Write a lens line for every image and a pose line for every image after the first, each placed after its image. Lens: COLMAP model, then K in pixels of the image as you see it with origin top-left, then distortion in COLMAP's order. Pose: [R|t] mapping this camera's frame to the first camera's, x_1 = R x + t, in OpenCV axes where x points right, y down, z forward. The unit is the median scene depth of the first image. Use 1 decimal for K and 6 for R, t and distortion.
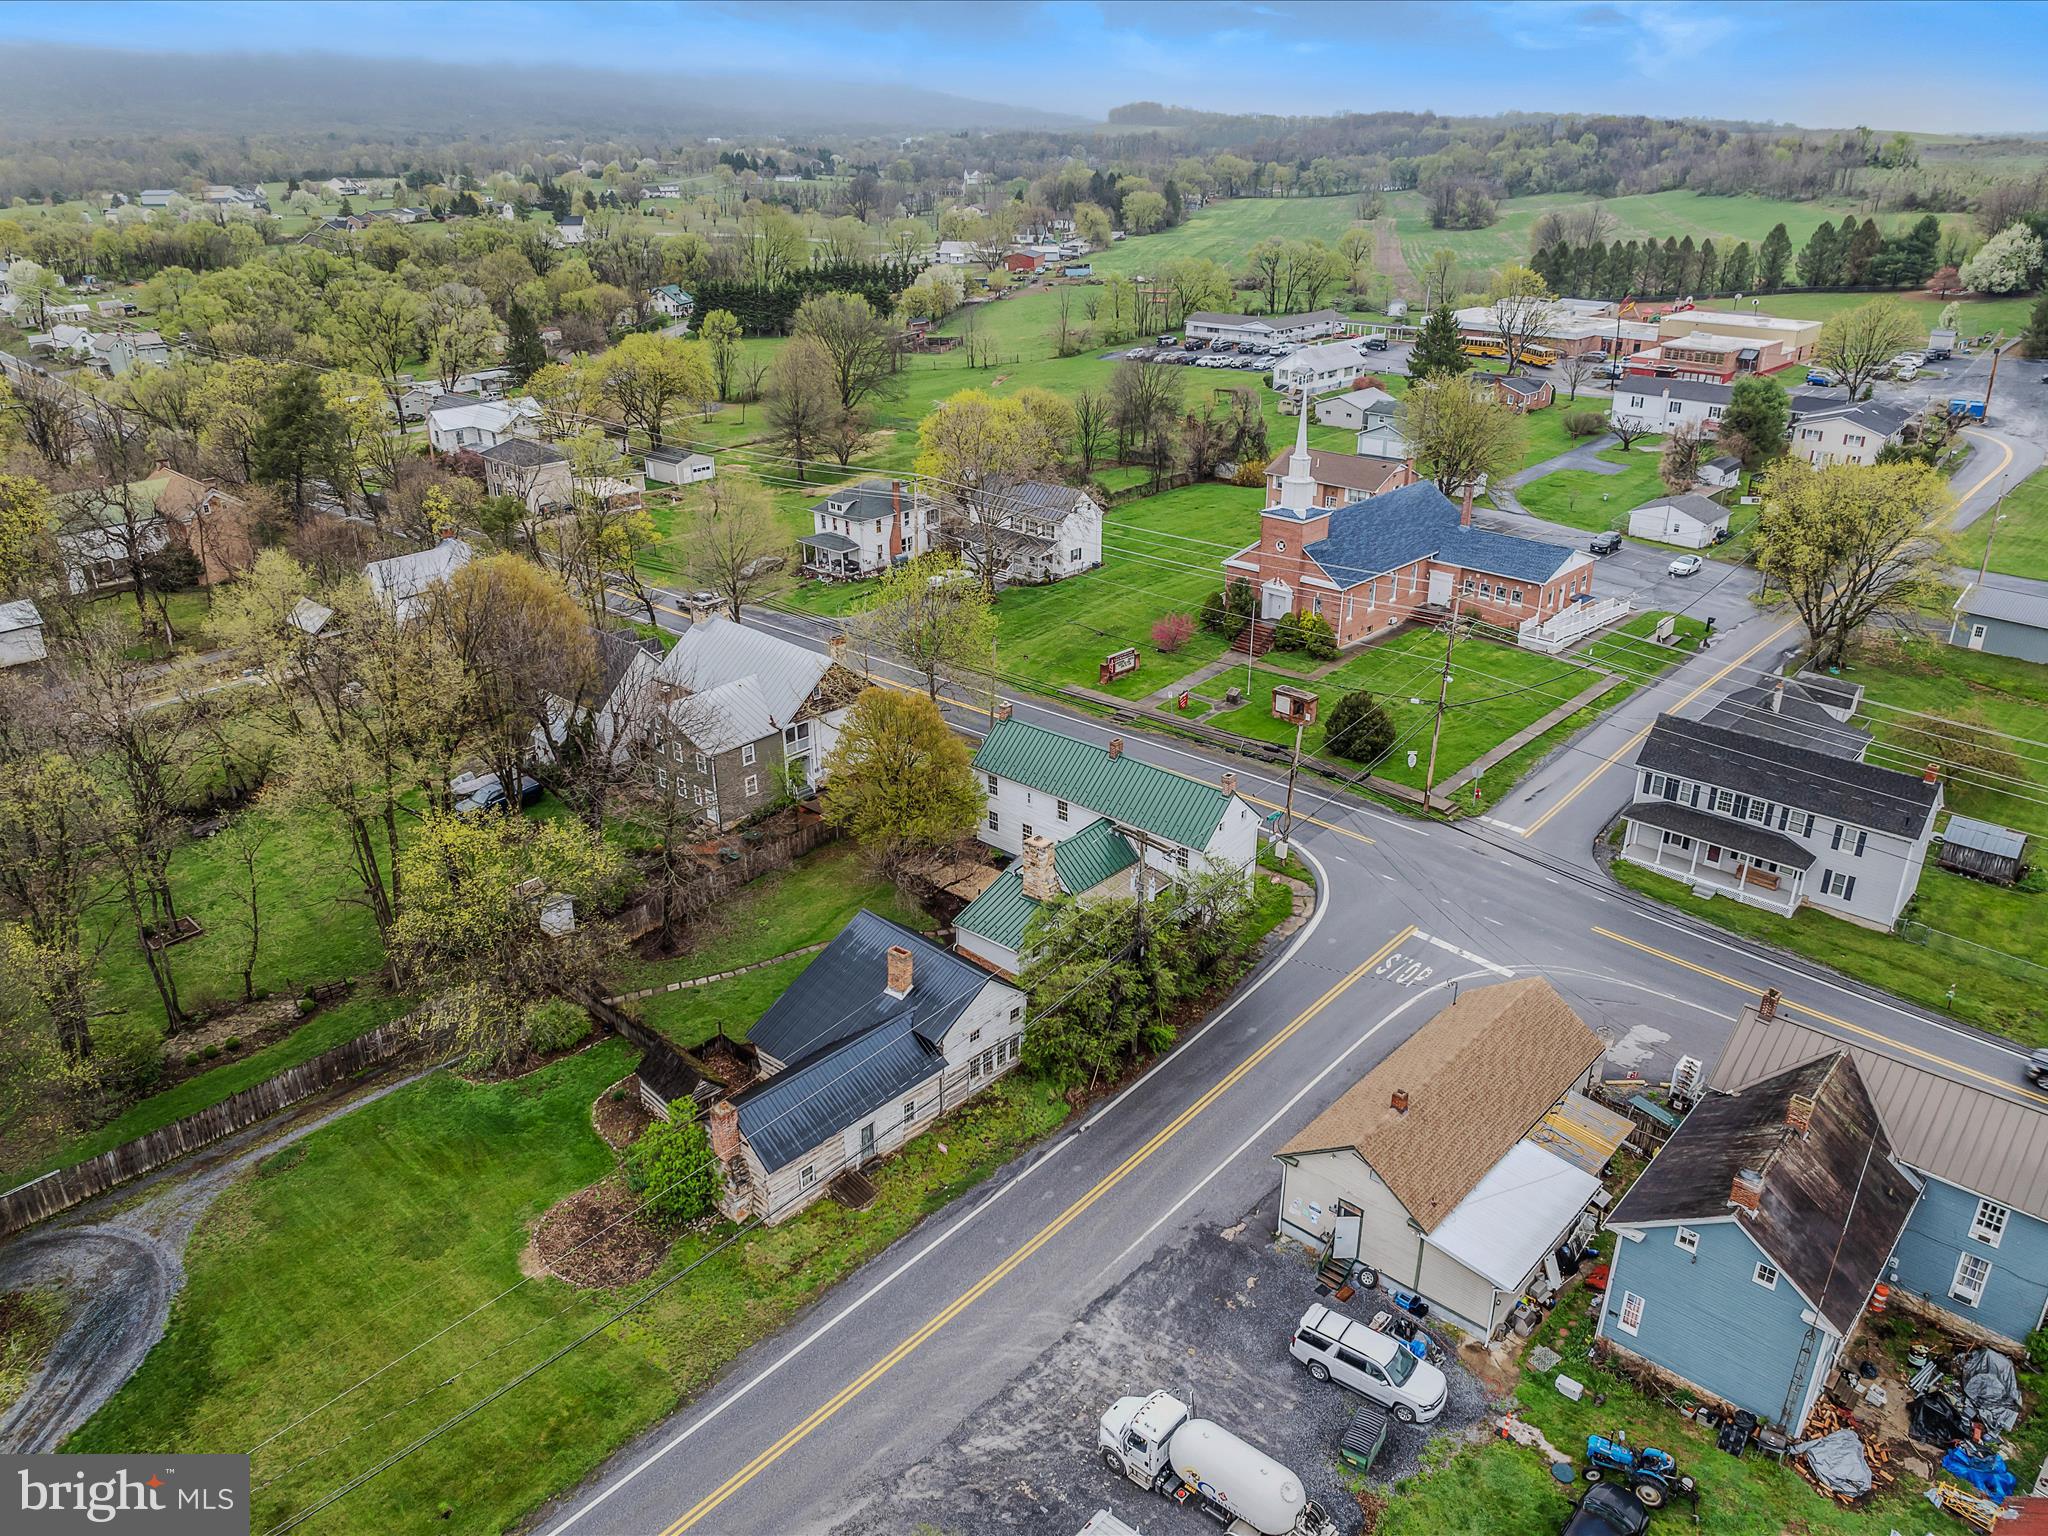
lens RADIAL K [[1436.0, 0, 1035.4], [0, 1436.0, 771.2], [0, 0, 1]] dist [-0.053211, 0.030203]
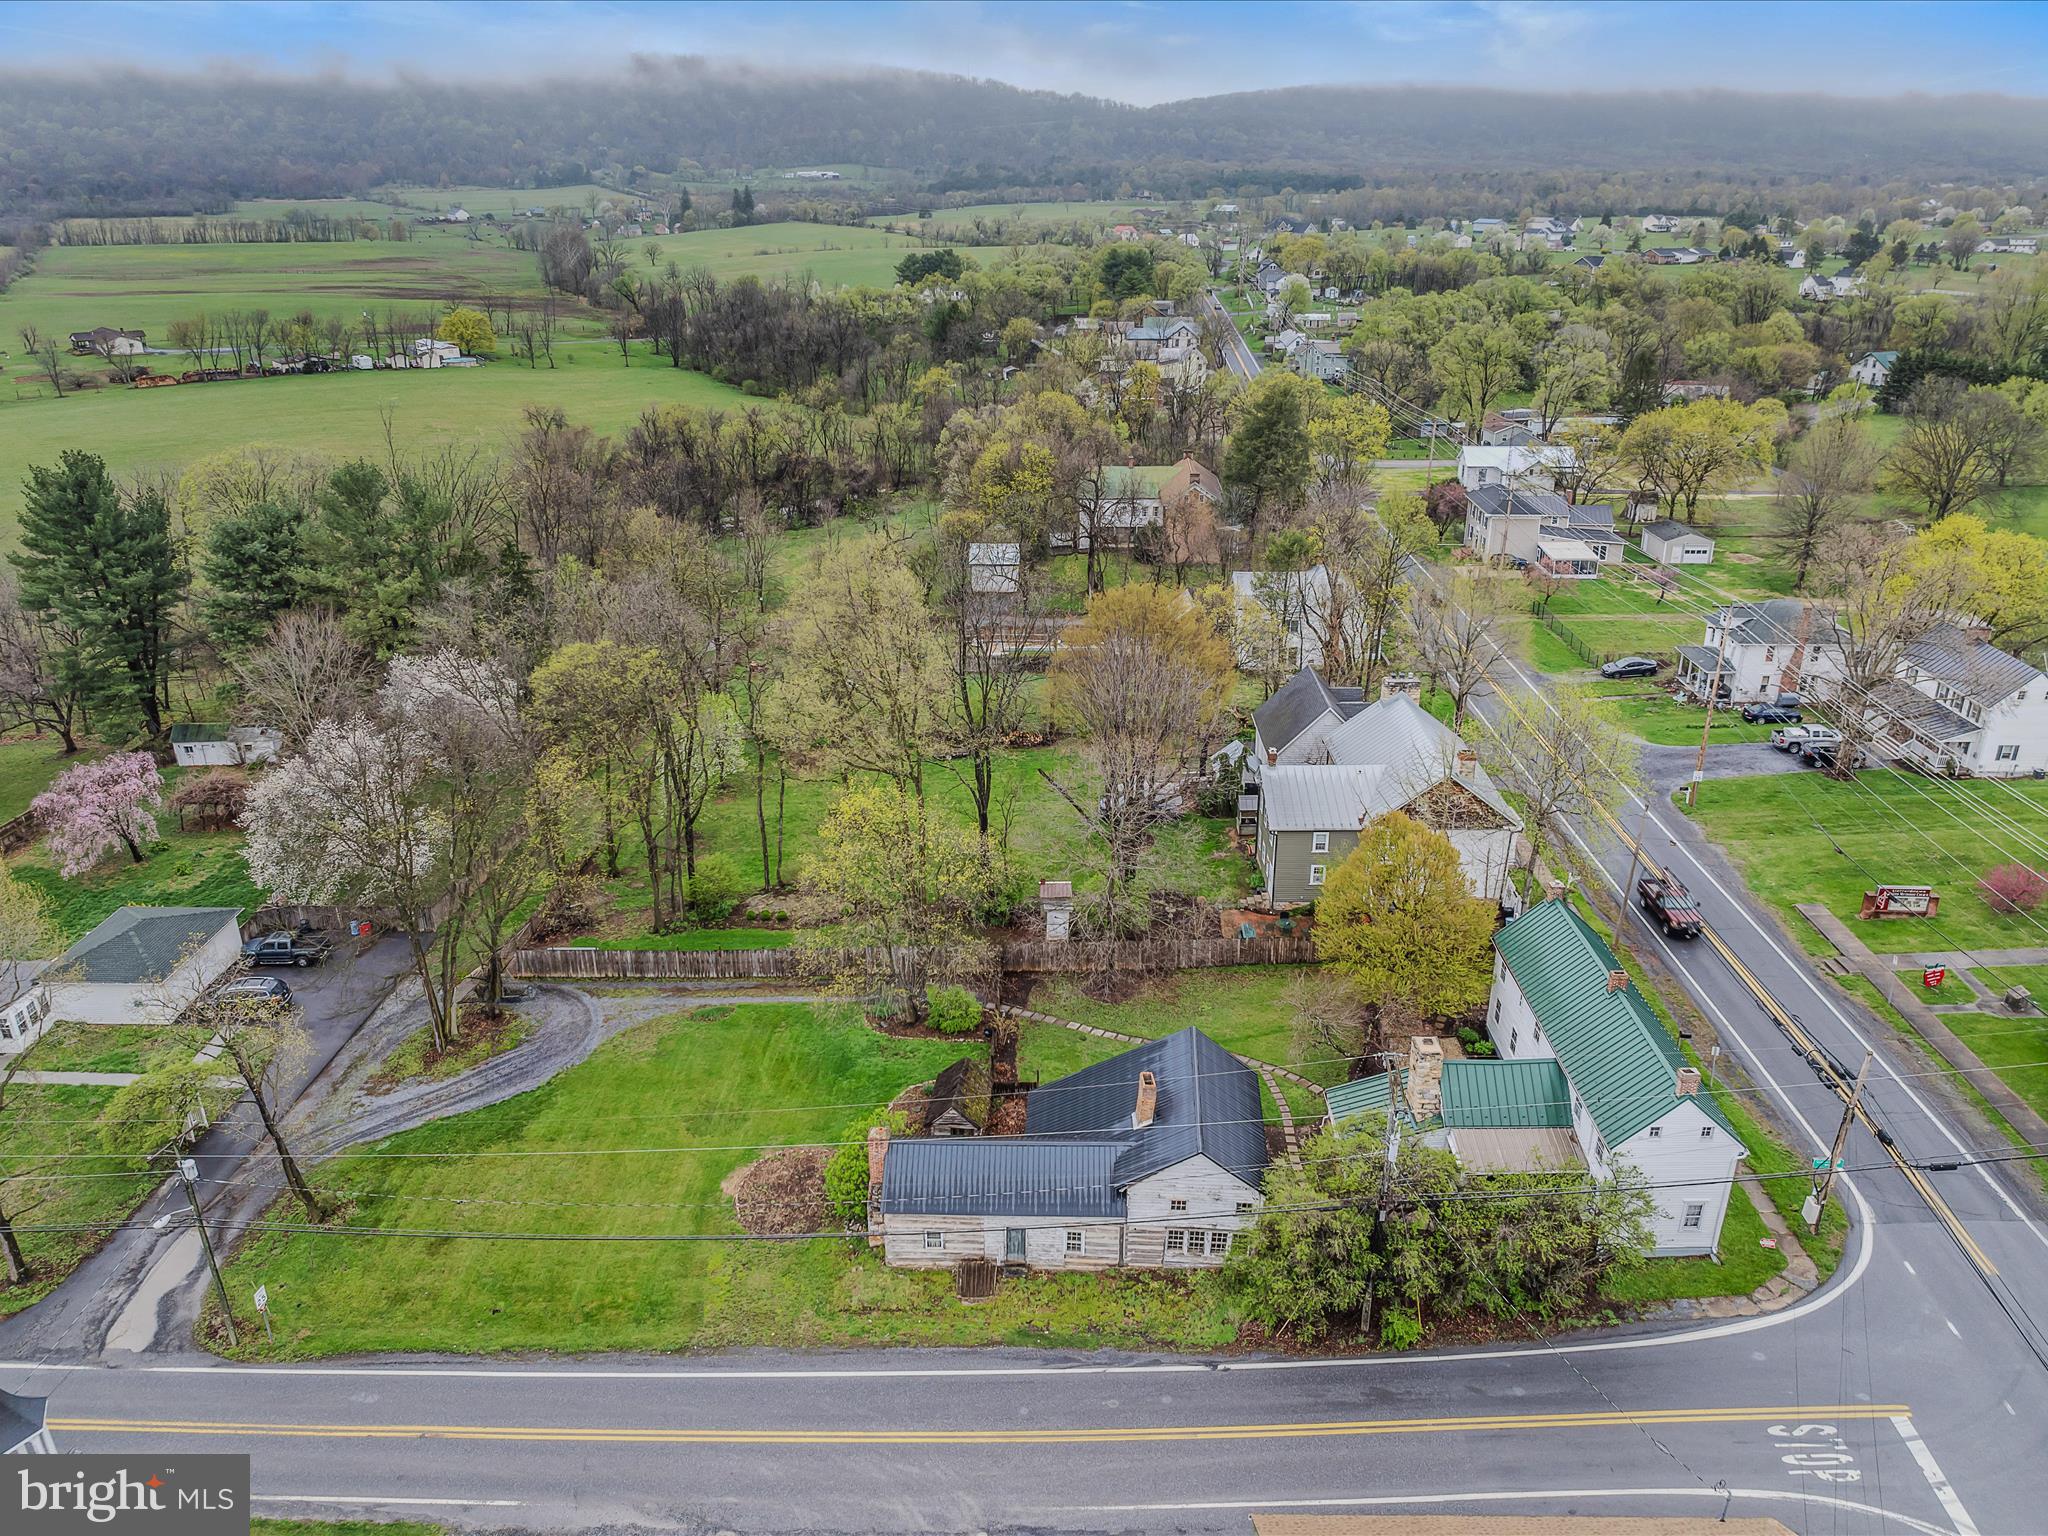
lens RADIAL K [[1436.0, 0, 1035.4], [0, 1436.0, 771.2], [0, 0, 1]] dist [-0.053211, 0.030203]
pose [[0.657378, 0.291001, -0.695106, 0.345008], [-0.306345, 0.945966, 0.106304, -0.107358], [0.688481, 0.143061, 0.711004, 0.218430]]
